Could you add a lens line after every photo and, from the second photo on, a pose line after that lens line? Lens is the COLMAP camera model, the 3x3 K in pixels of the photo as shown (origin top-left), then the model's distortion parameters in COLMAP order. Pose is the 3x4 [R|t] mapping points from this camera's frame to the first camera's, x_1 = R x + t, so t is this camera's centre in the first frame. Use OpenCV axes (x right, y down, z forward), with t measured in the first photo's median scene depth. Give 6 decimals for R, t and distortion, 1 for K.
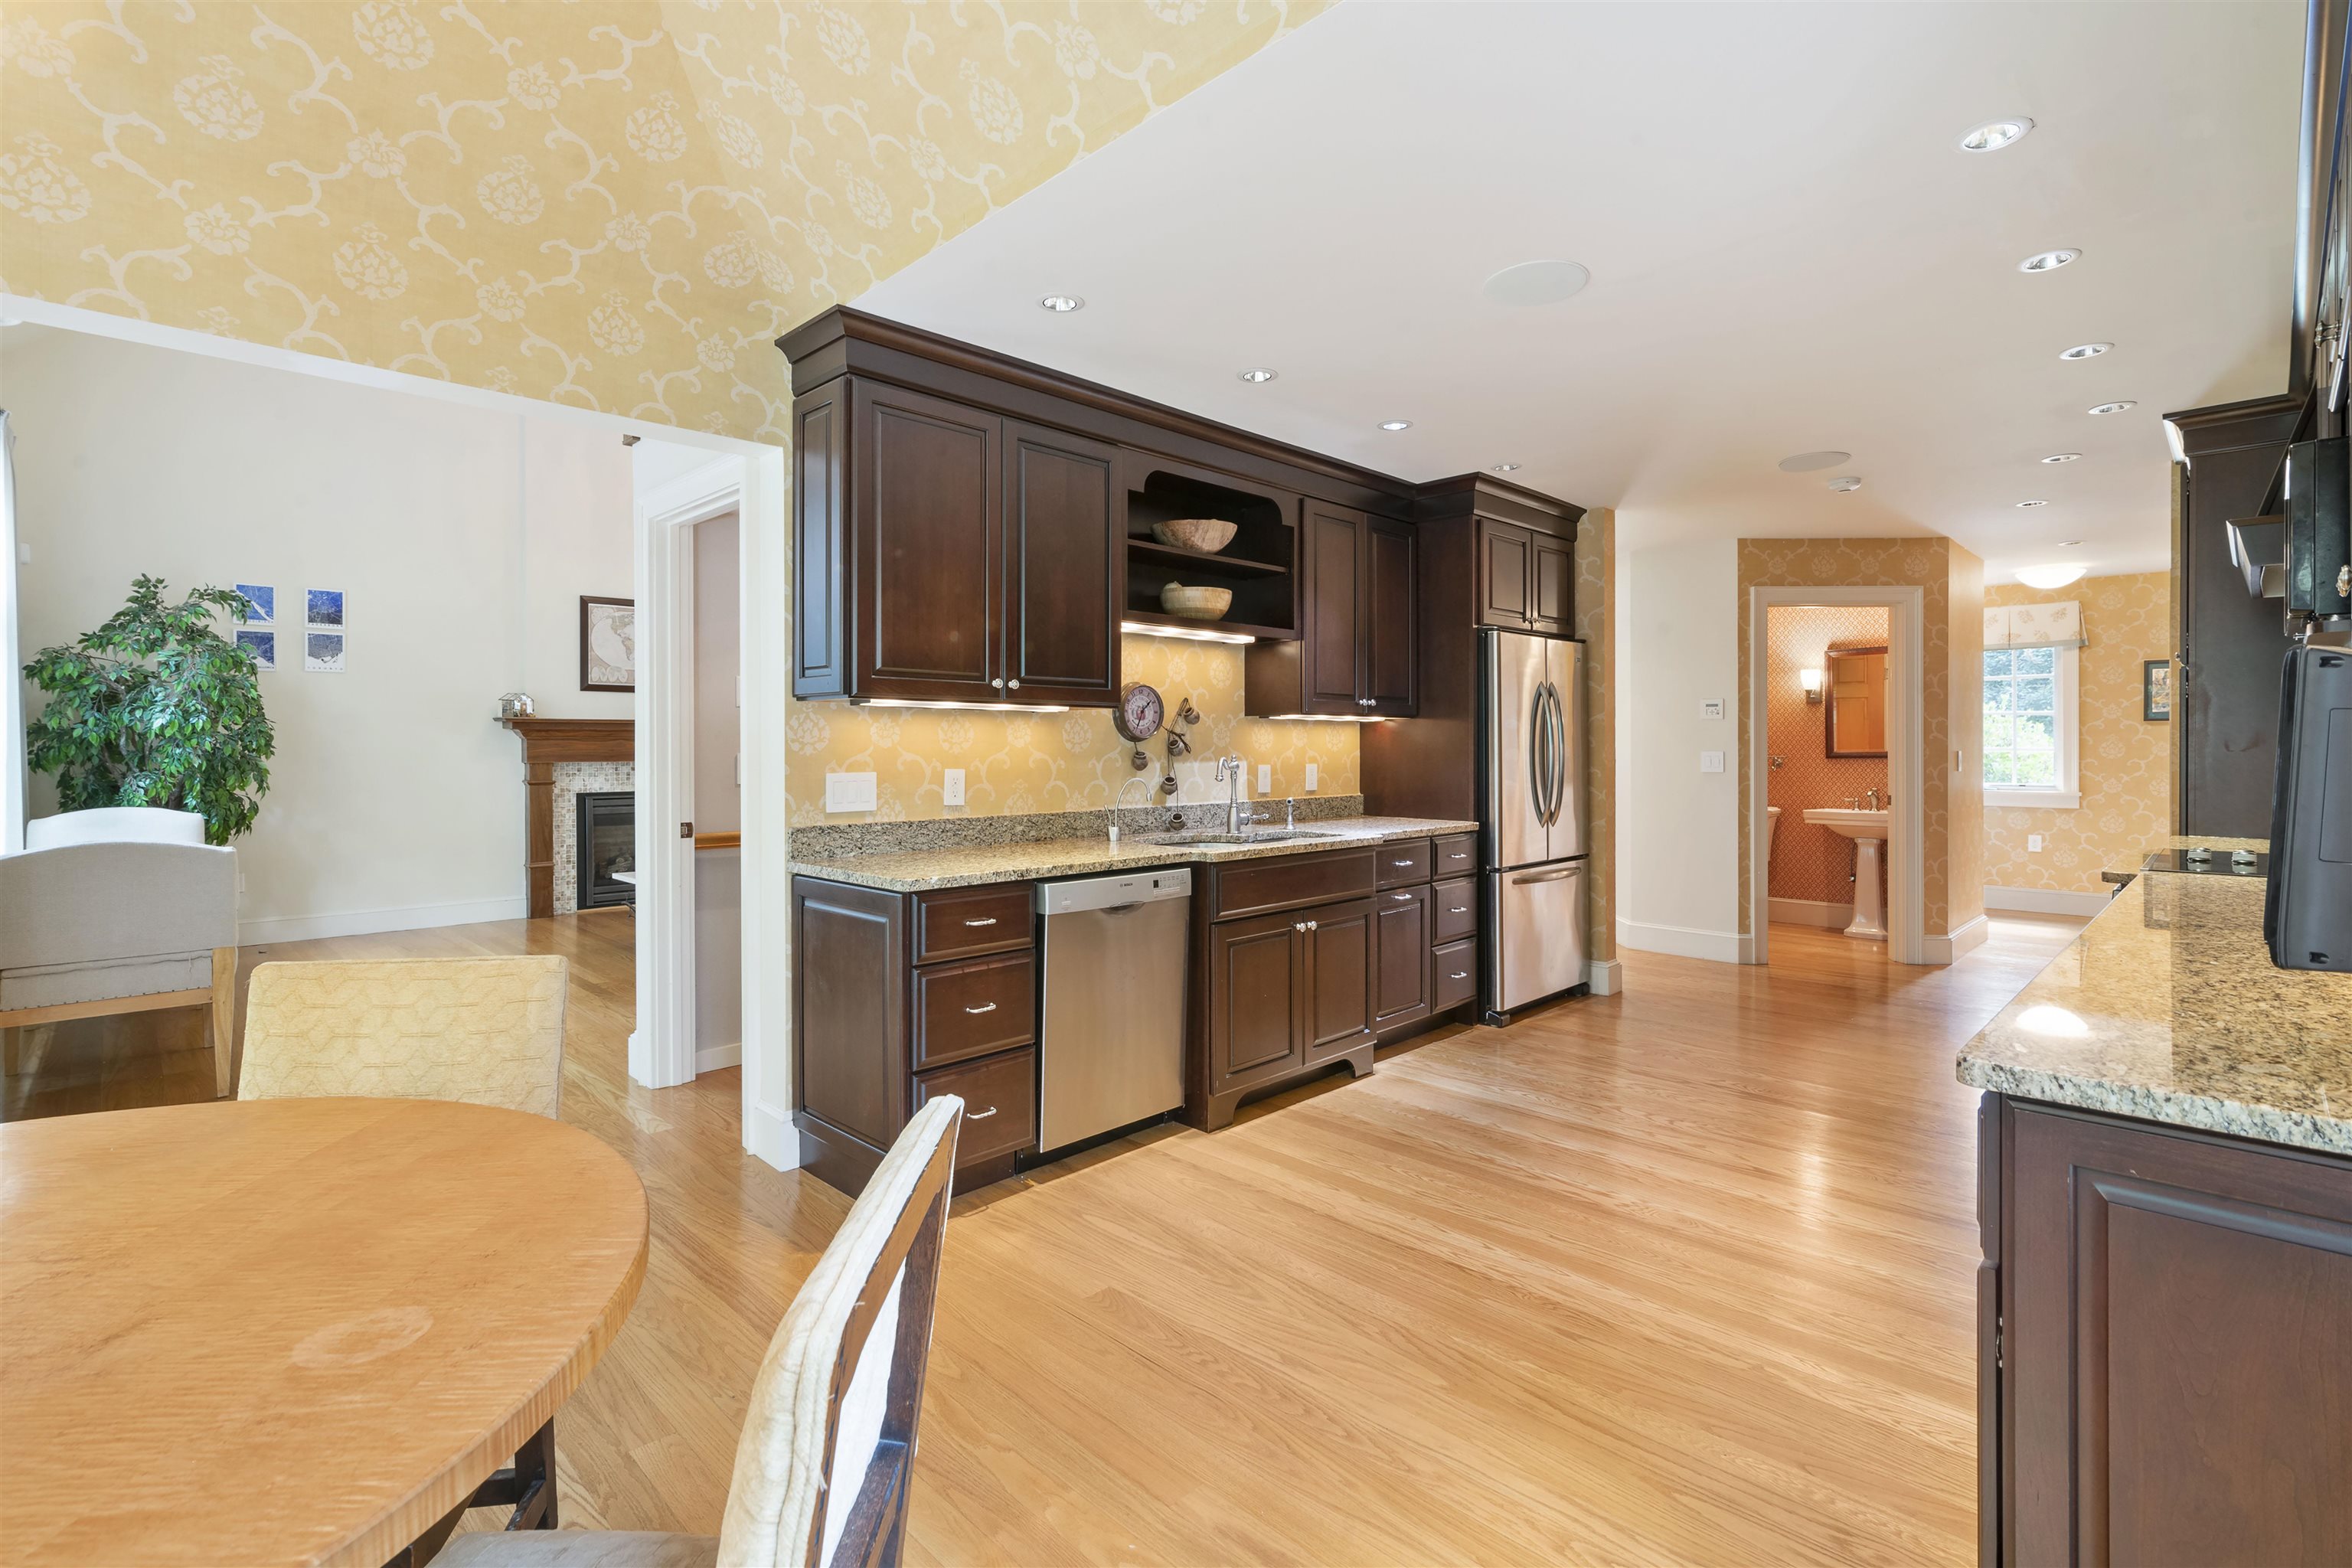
lens RADIAL K [[1086.0, 0, 1163.2], [0, 1086.0, 752.9], [0, 0, 1]] dist [0.003043, -0.000646]
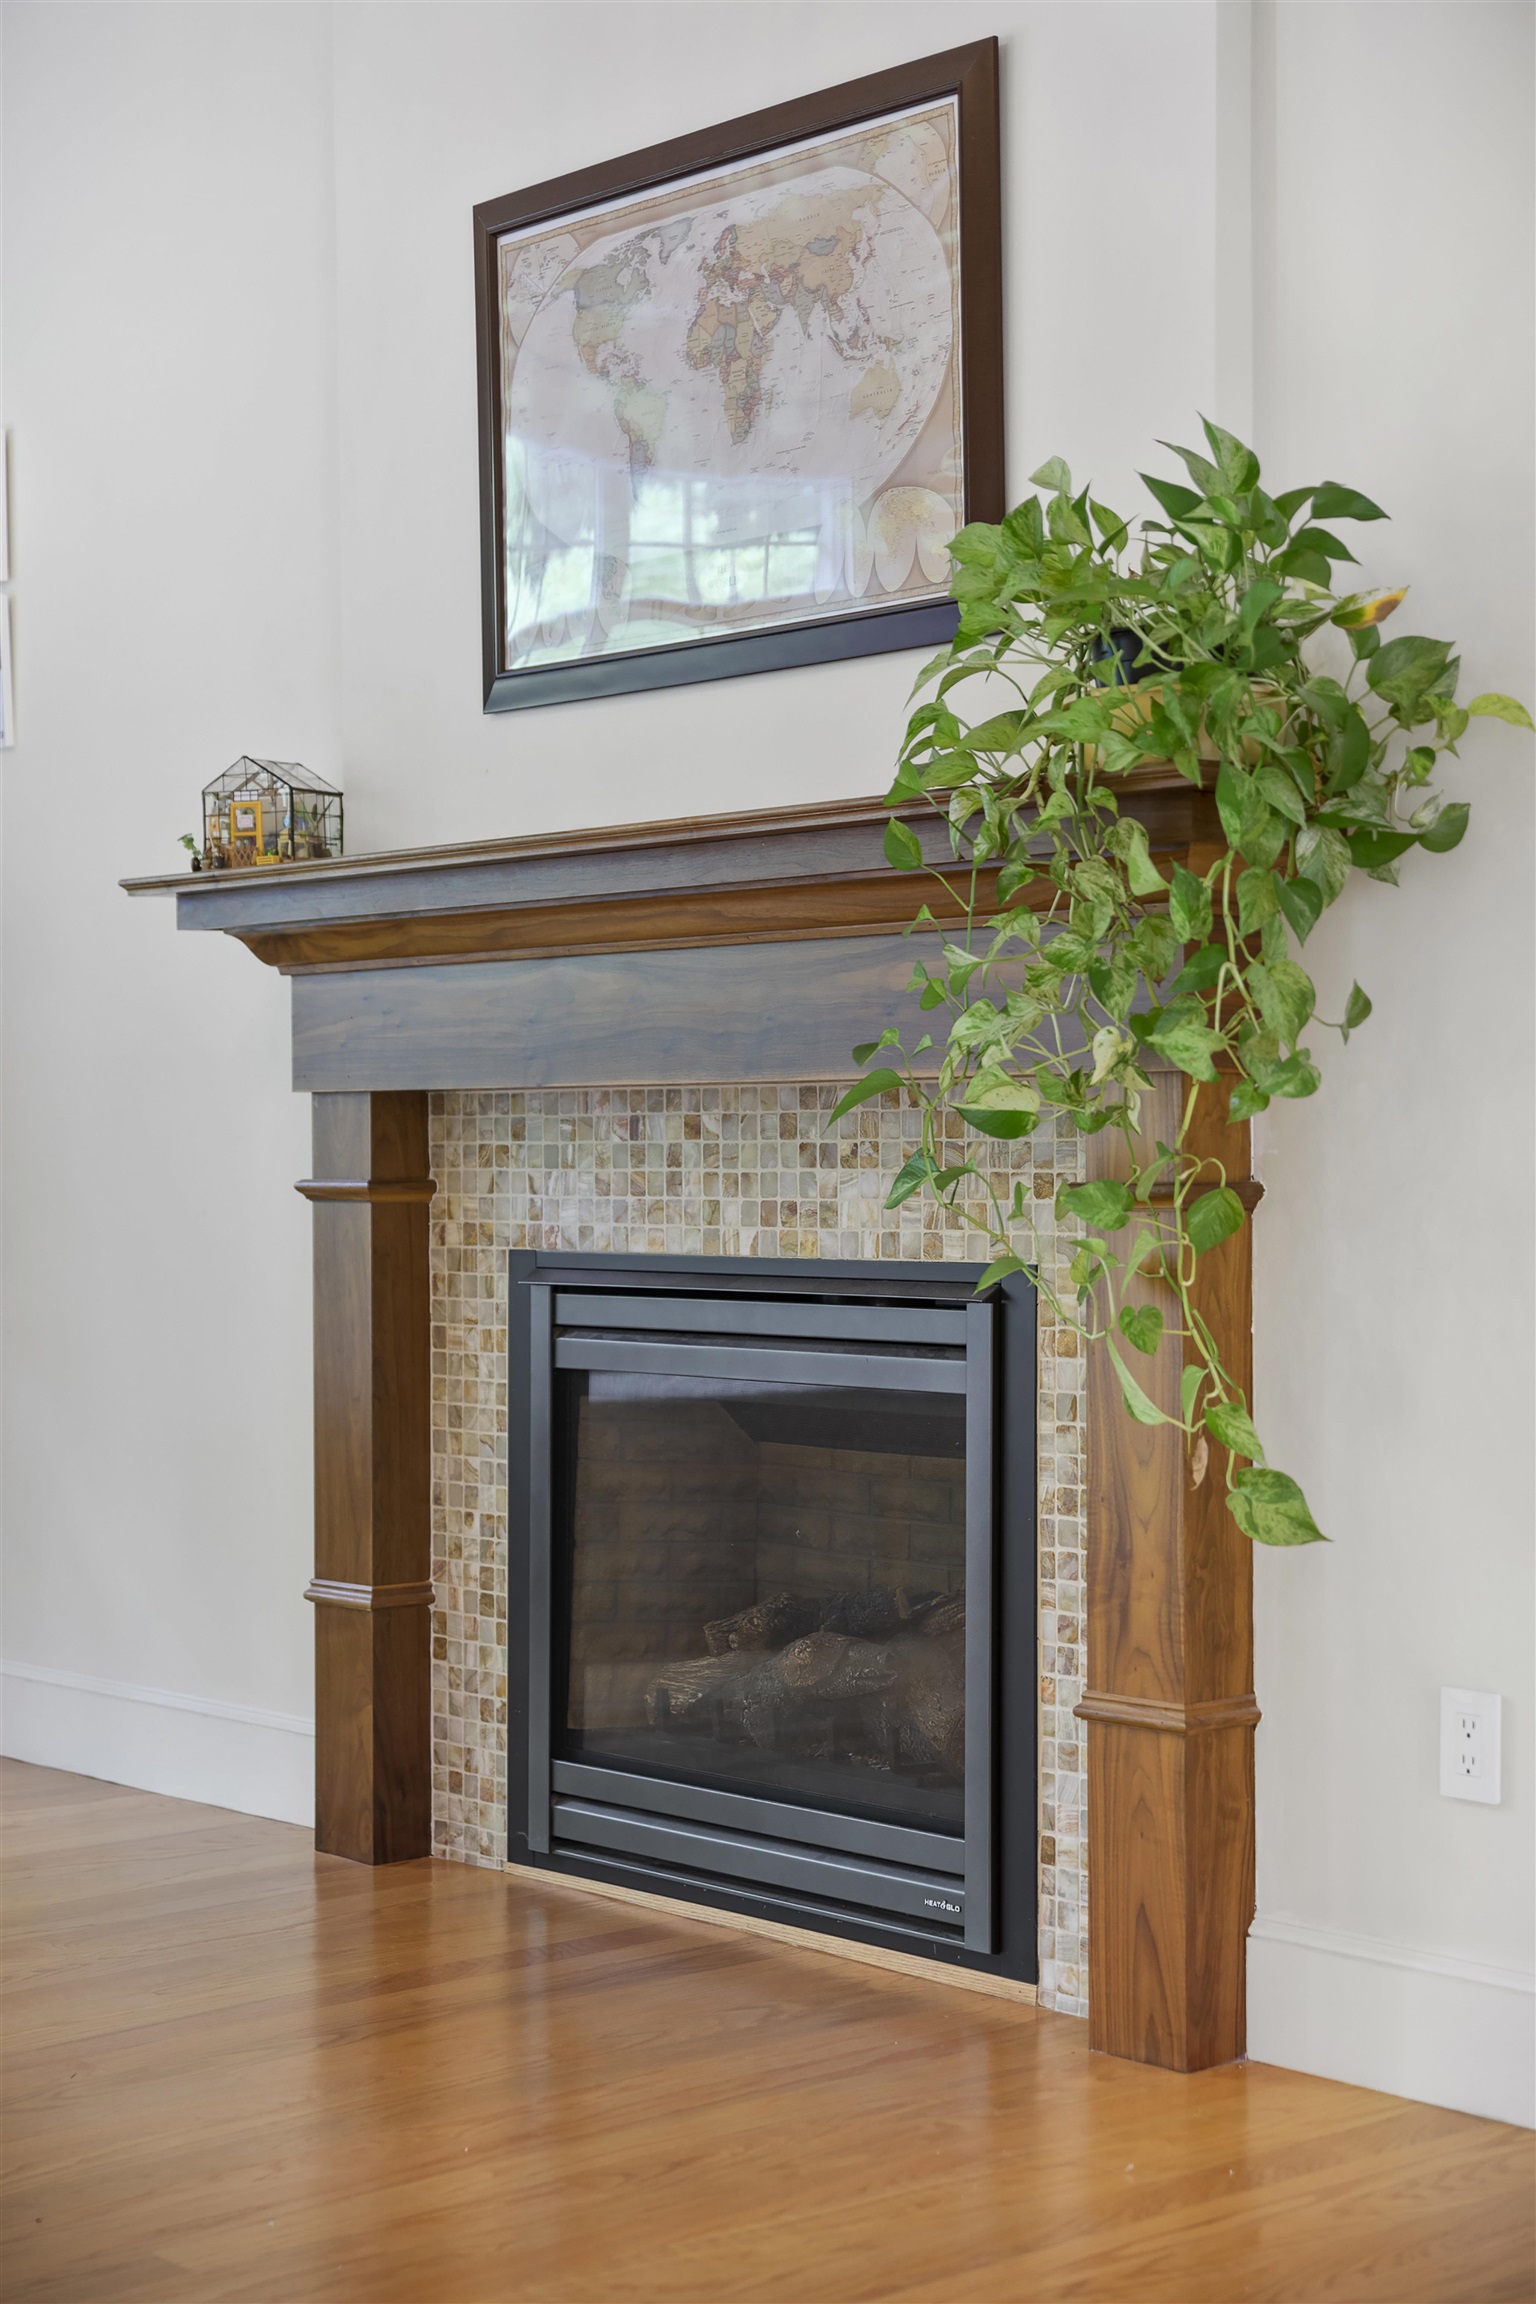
lens RADIAL K [[3664.6, 0, 768.6], [0, 3664.6, 1174.3], [0, 0, 1]] dist [0.082322, 0.000000]
pose [[-0.045326, 0.014600, -0.998866, 0.103806], [0.002234, 0.999892, 0.014514, 0.014251], [0.998970, -0.001574, -0.045354, 1.080662]]
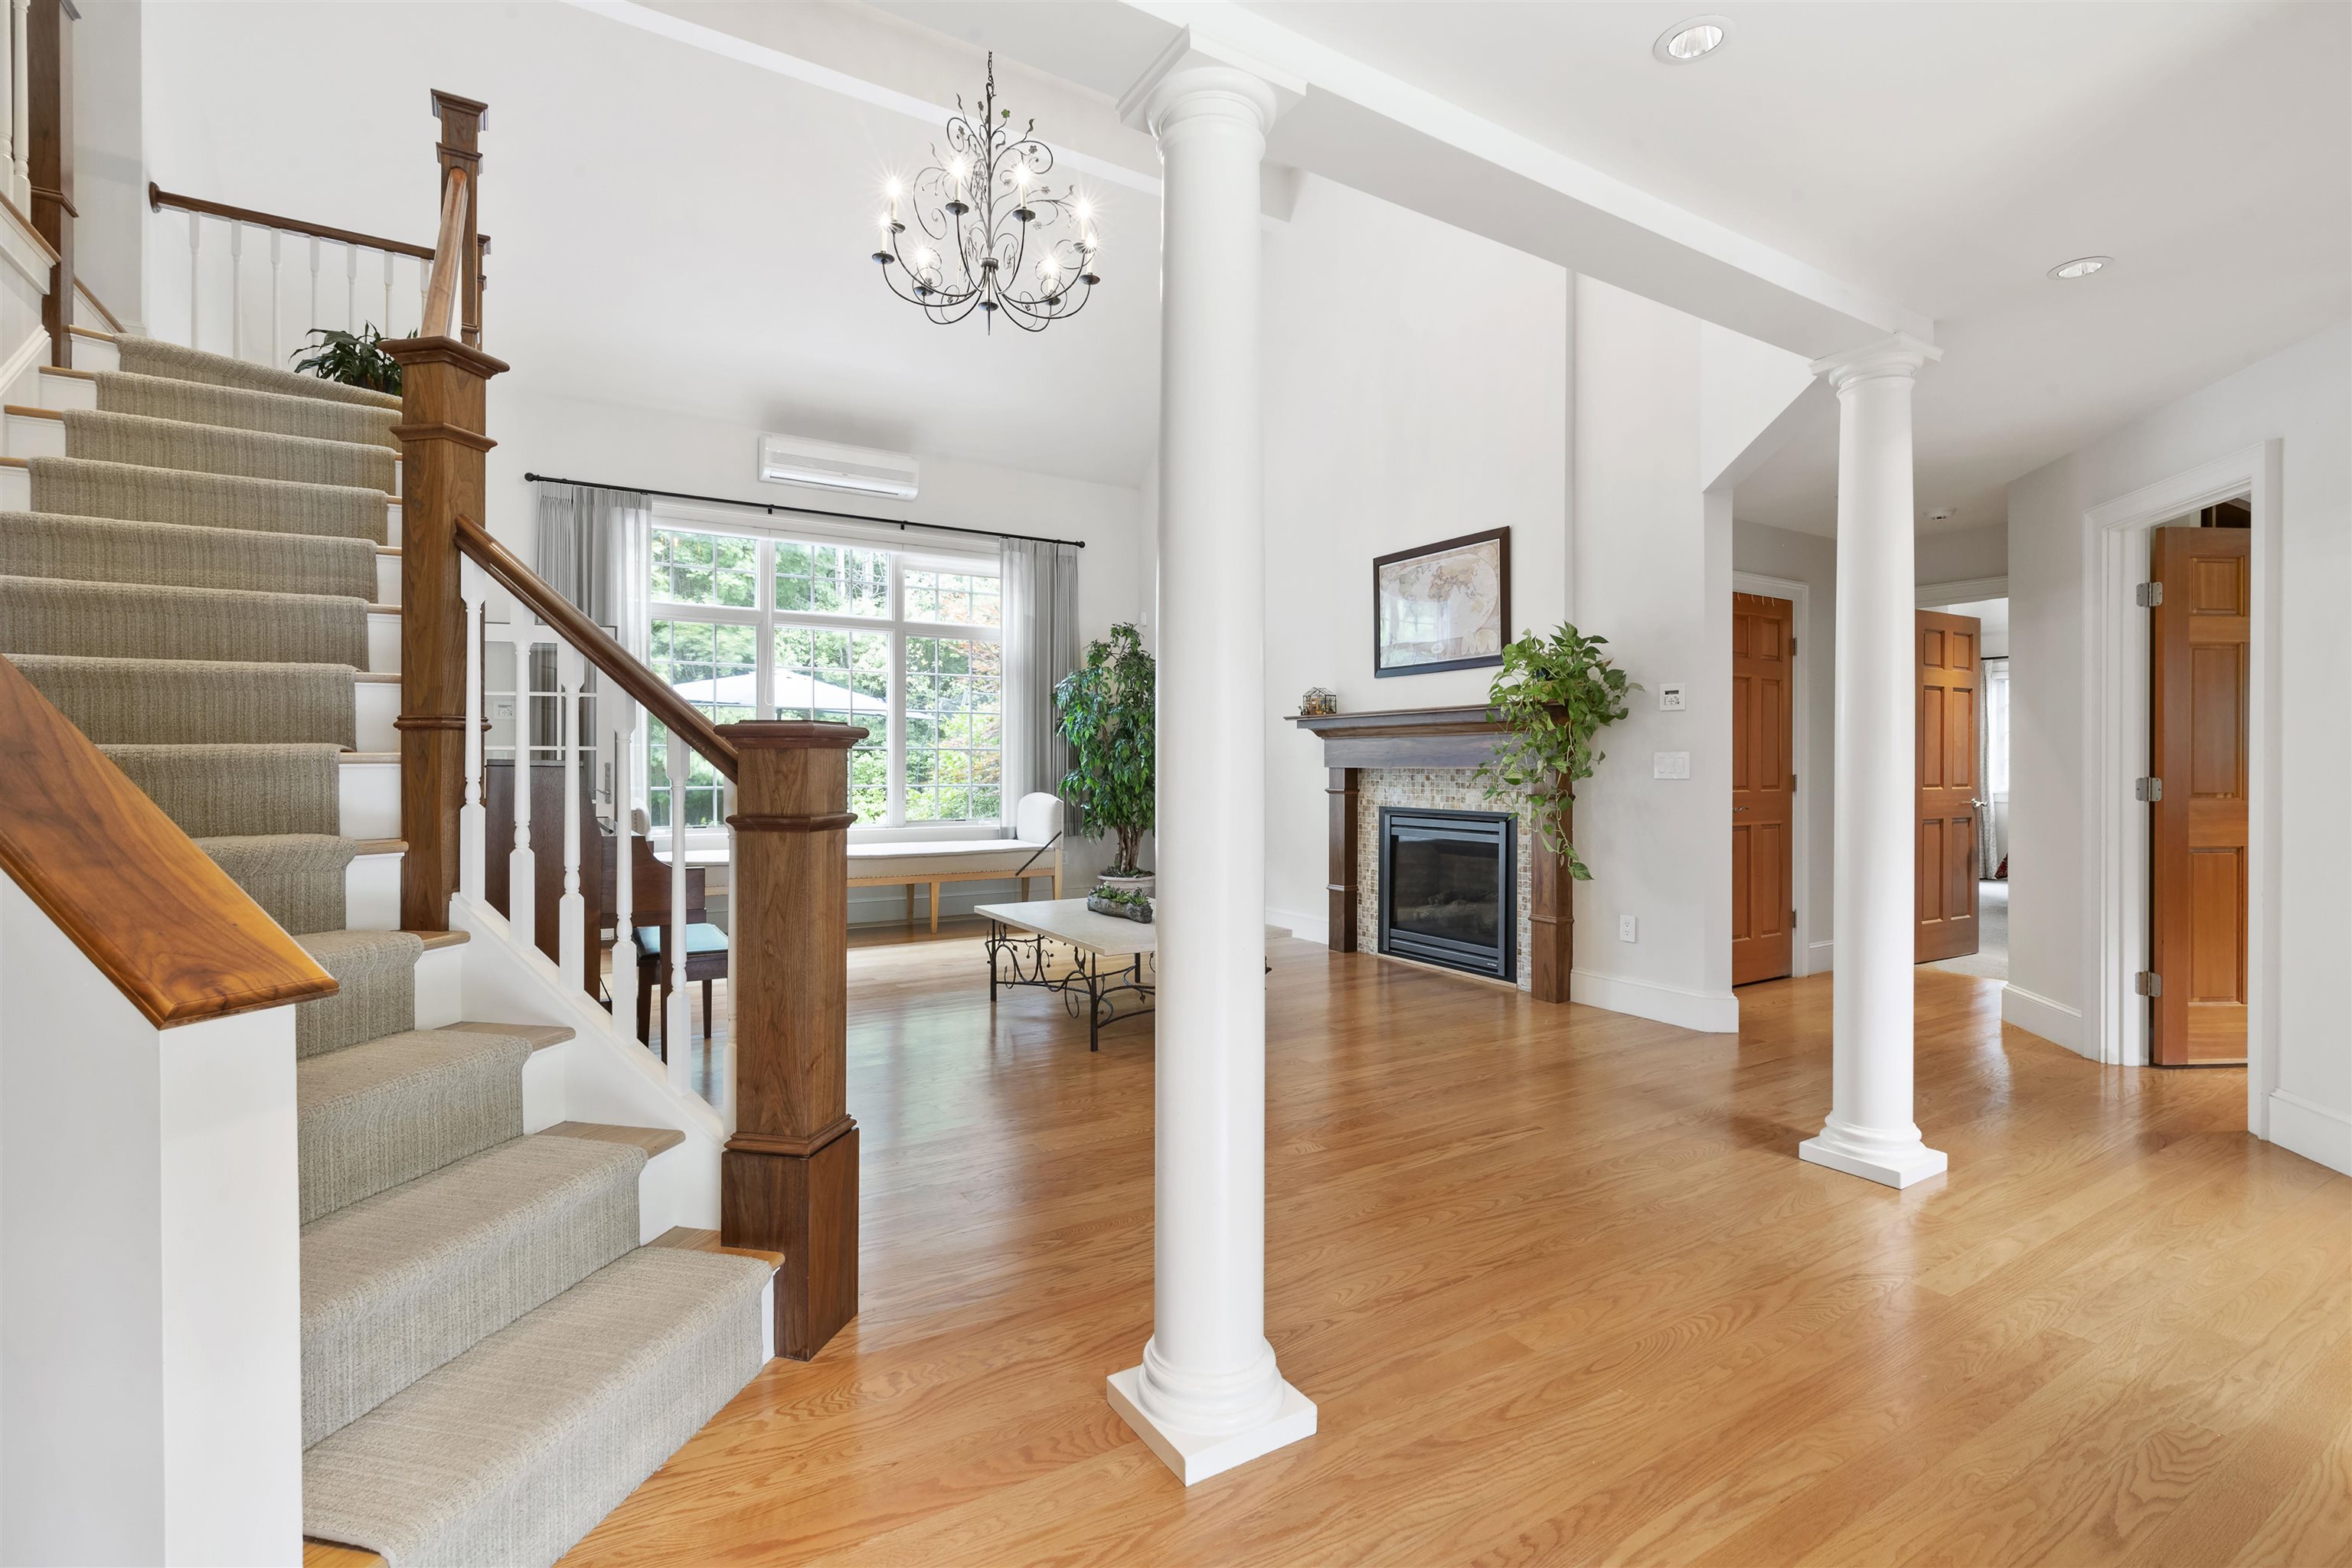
lens RADIAL K [[1086.0, 0, 1181.3], [0, 1086.0, 758.8], [0, 0, 1]] dist [0.003043, -0.000646]
pose [[-0.222070, 0.001479, -0.975030, 0.271003], [-0.003635, 0.999991, 0.002345, 0.000635], [0.975024, 0.004065, -0.222063, 1.040841]]
